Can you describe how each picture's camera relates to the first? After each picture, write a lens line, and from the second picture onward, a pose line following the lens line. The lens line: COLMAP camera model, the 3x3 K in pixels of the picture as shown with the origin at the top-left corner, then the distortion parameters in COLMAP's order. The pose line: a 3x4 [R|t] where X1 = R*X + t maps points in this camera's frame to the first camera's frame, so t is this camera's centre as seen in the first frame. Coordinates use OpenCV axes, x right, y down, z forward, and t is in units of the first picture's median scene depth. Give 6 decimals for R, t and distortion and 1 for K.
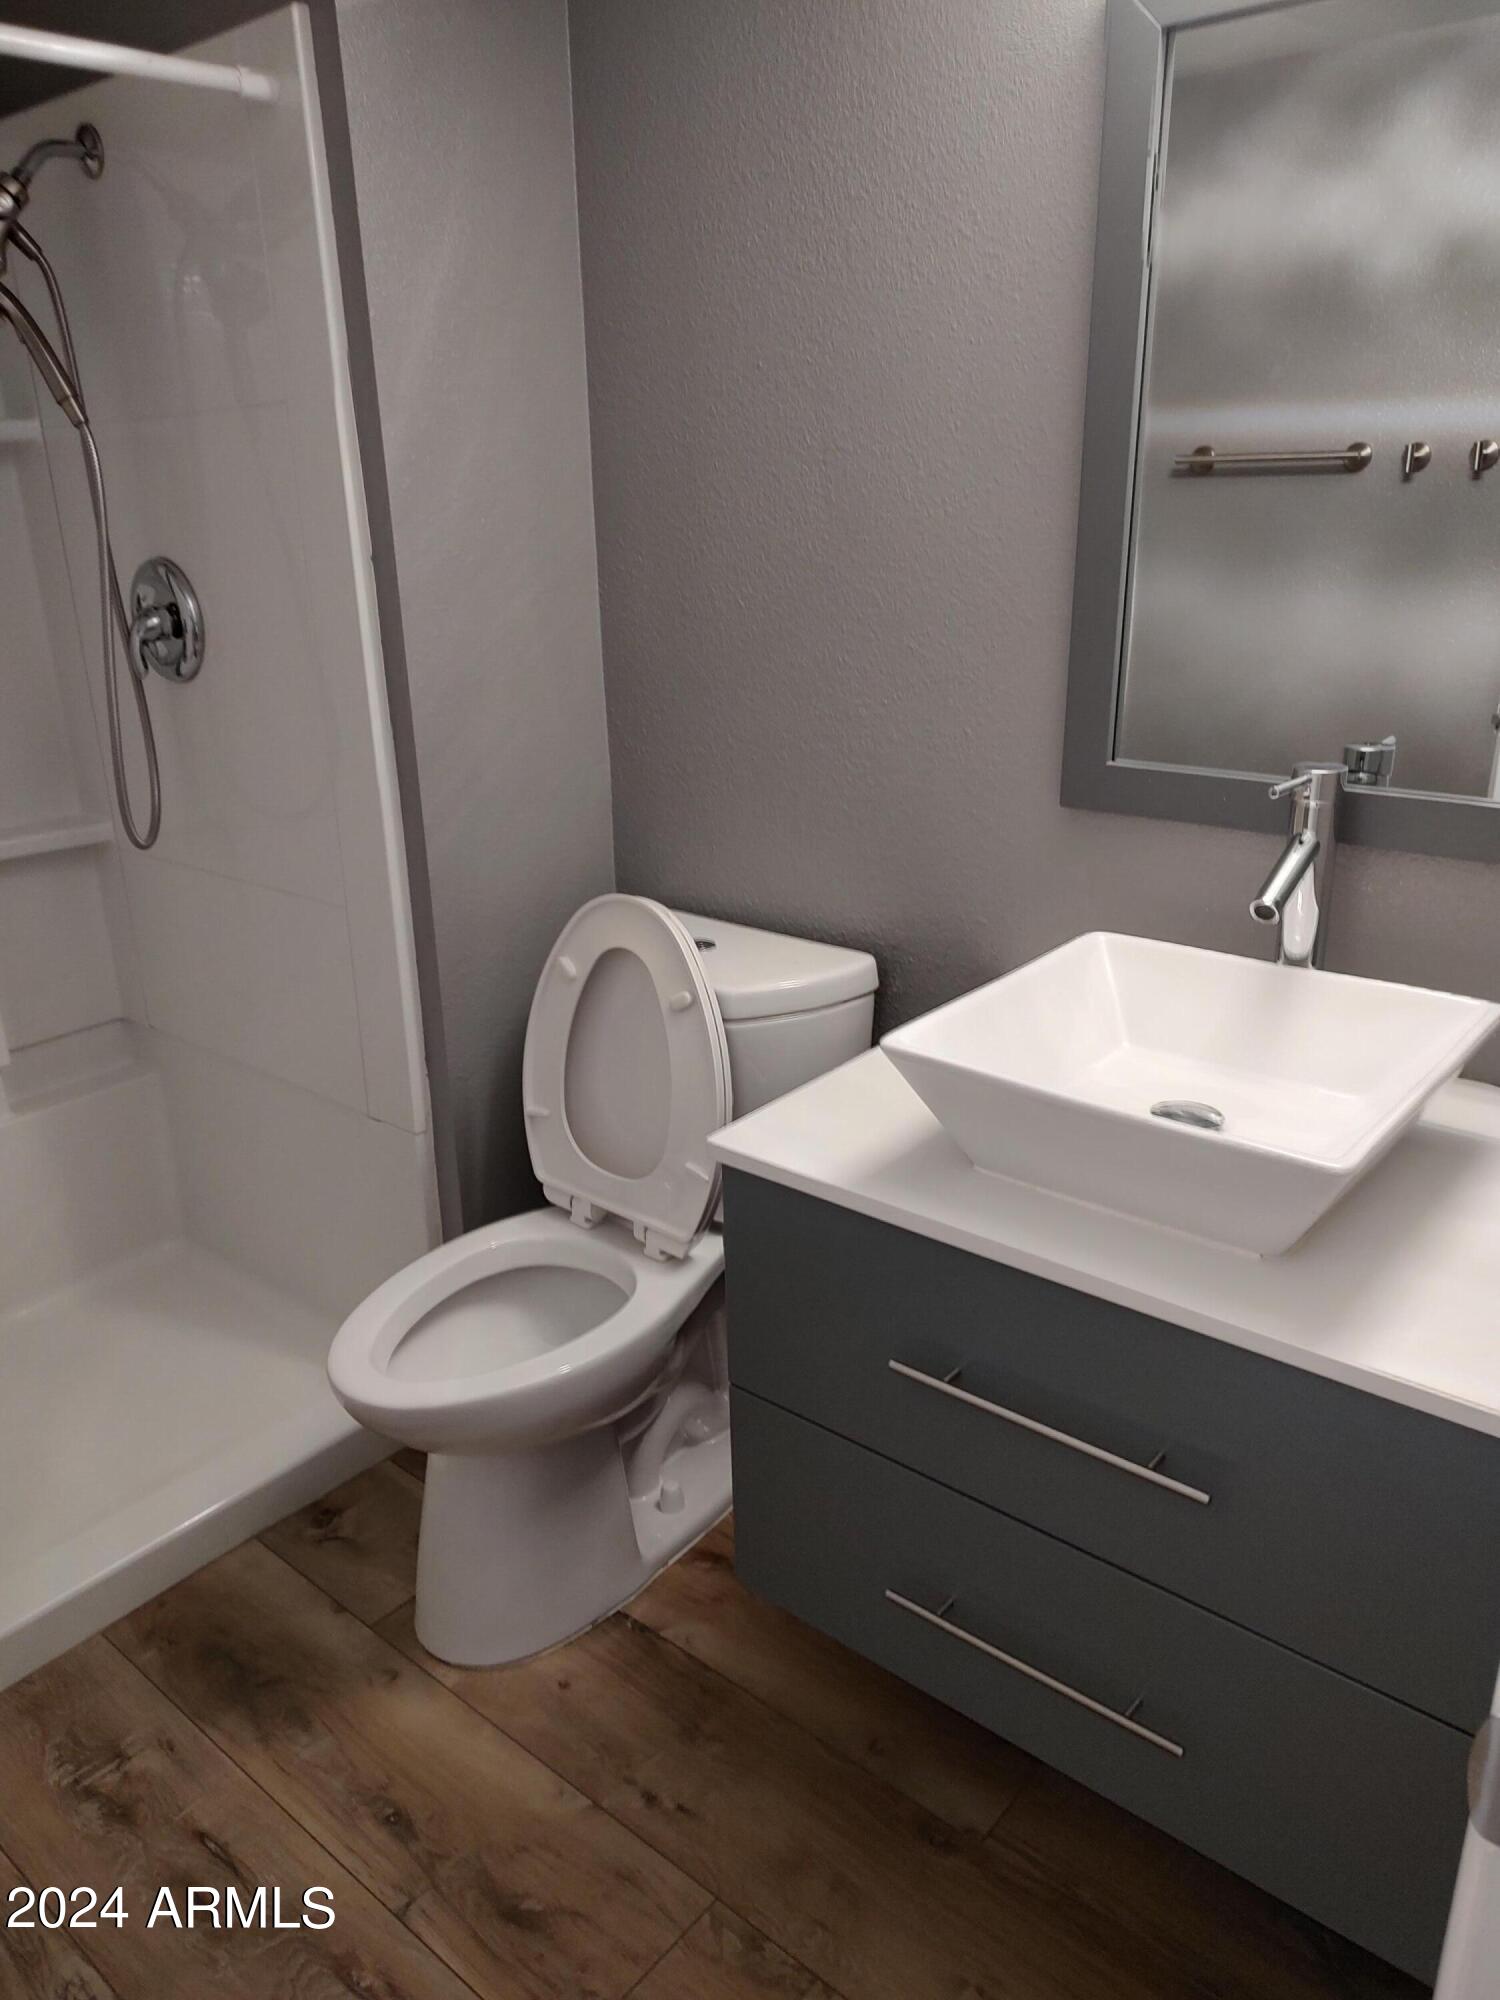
lens RADIAL K [[1427.7, 0, 783.9], [0, 1427.7, 999.6], [0, 0, 1]] dist [0.020656, -0.022294]
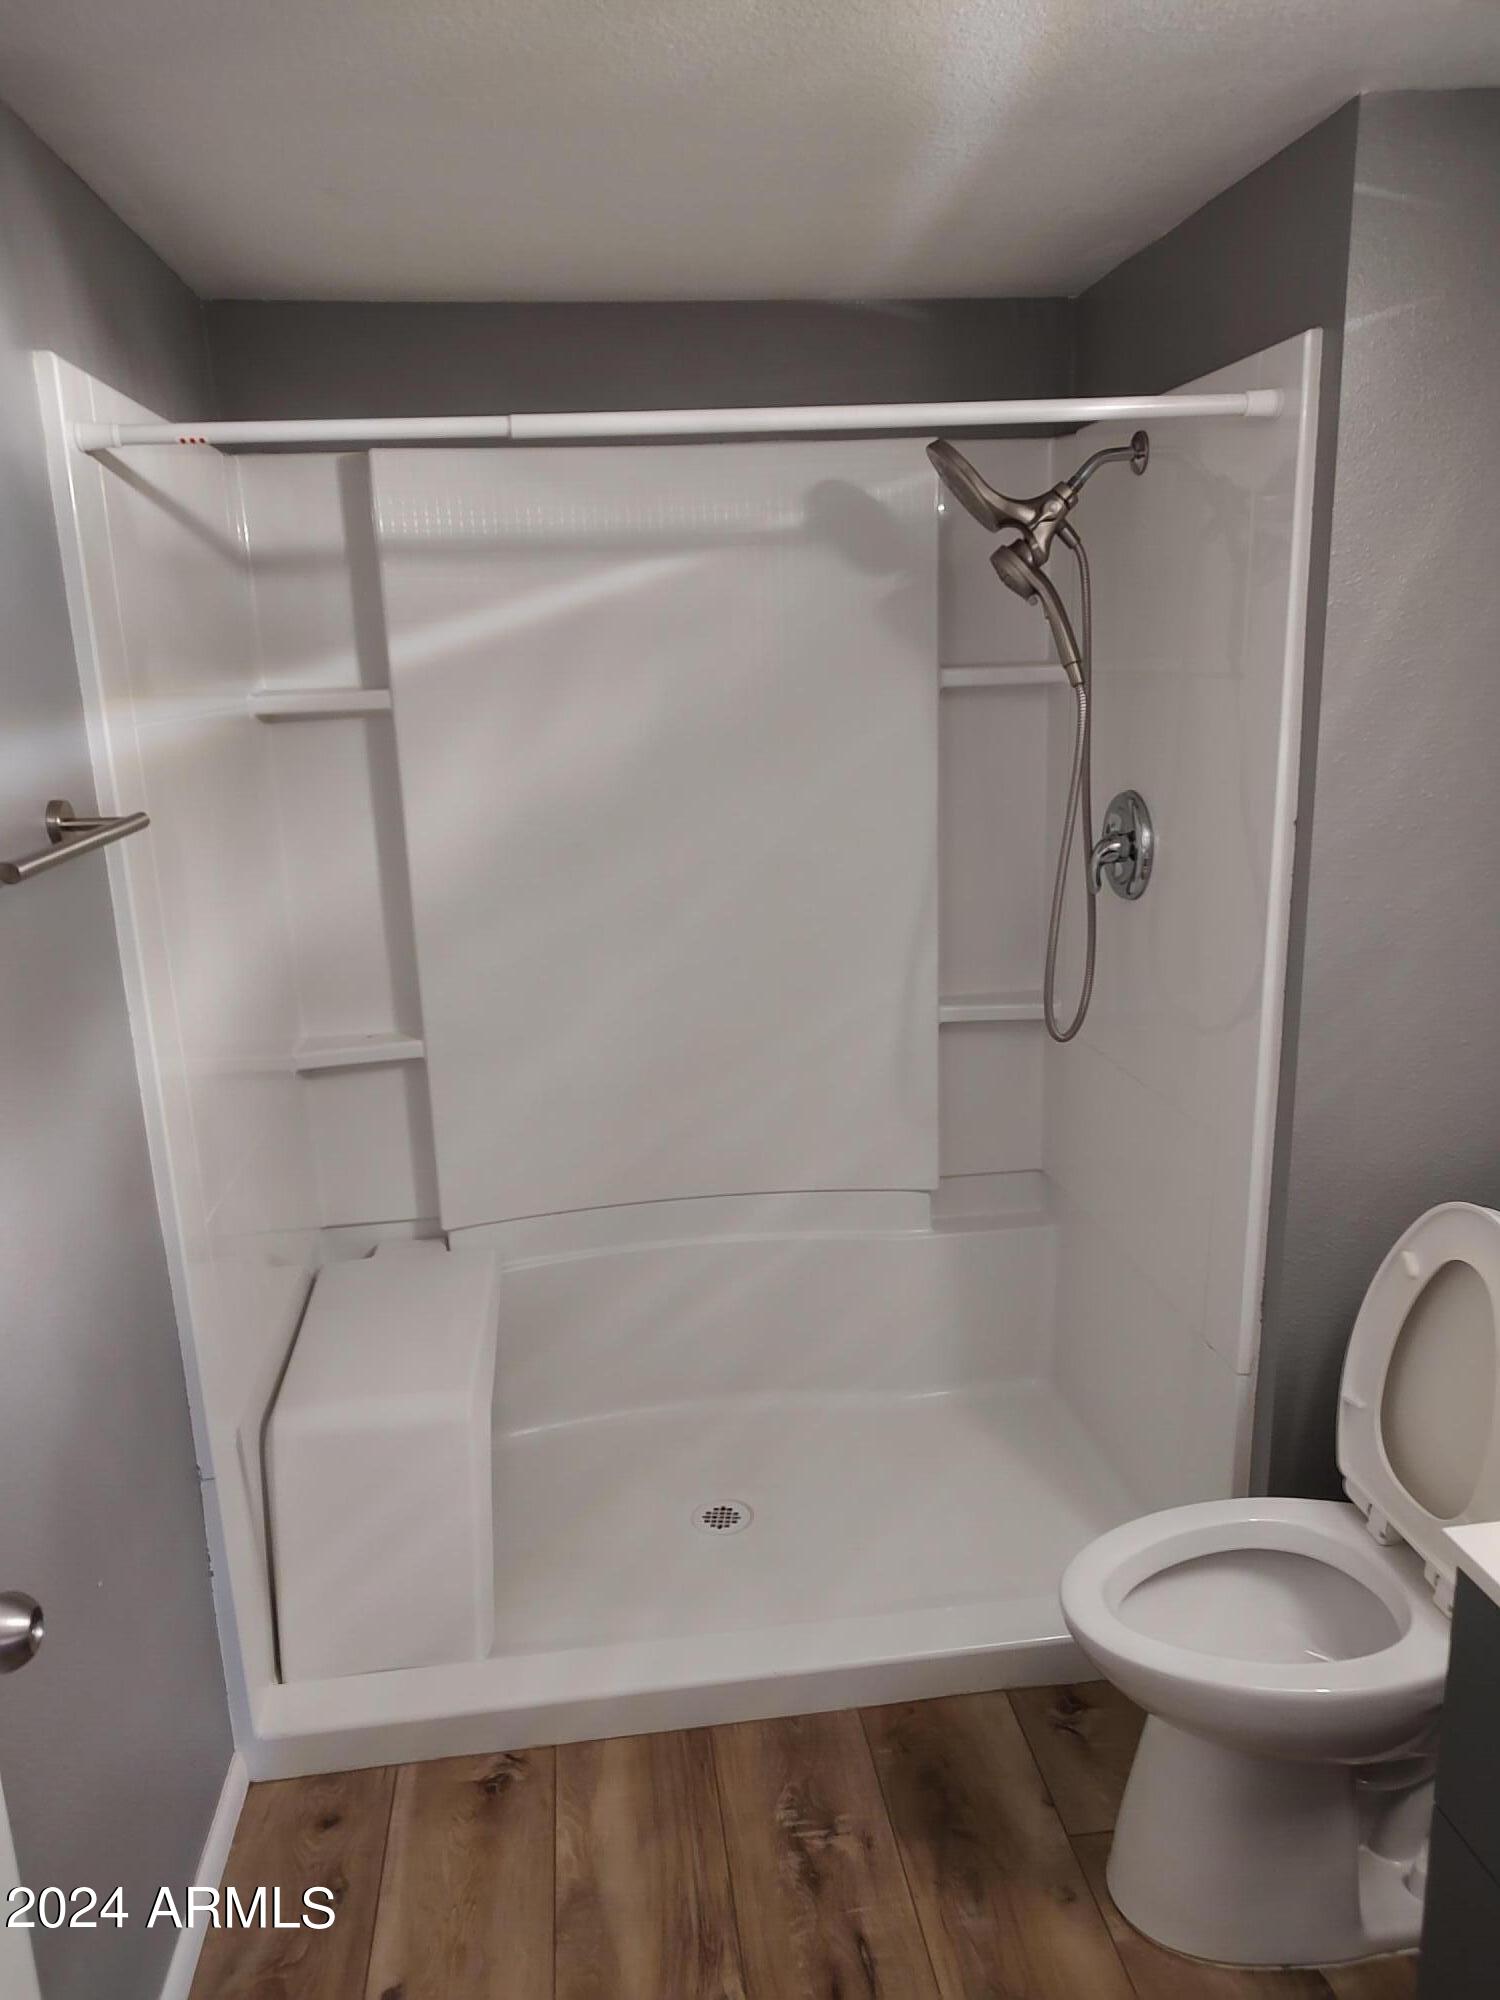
lens RADIAL K [[1427.7, 0, 750.9], [0, 1427.7, 1009.1], [0, 0, 1]] dist [0.020656, -0.022294]
pose [[0.733546, 0.175527, -0.656582, 0.111727], [-0.228540, 0.973522, 0.004926, -0.087472], [0.640062, 0.146441, 0.754238, 0.001426]]
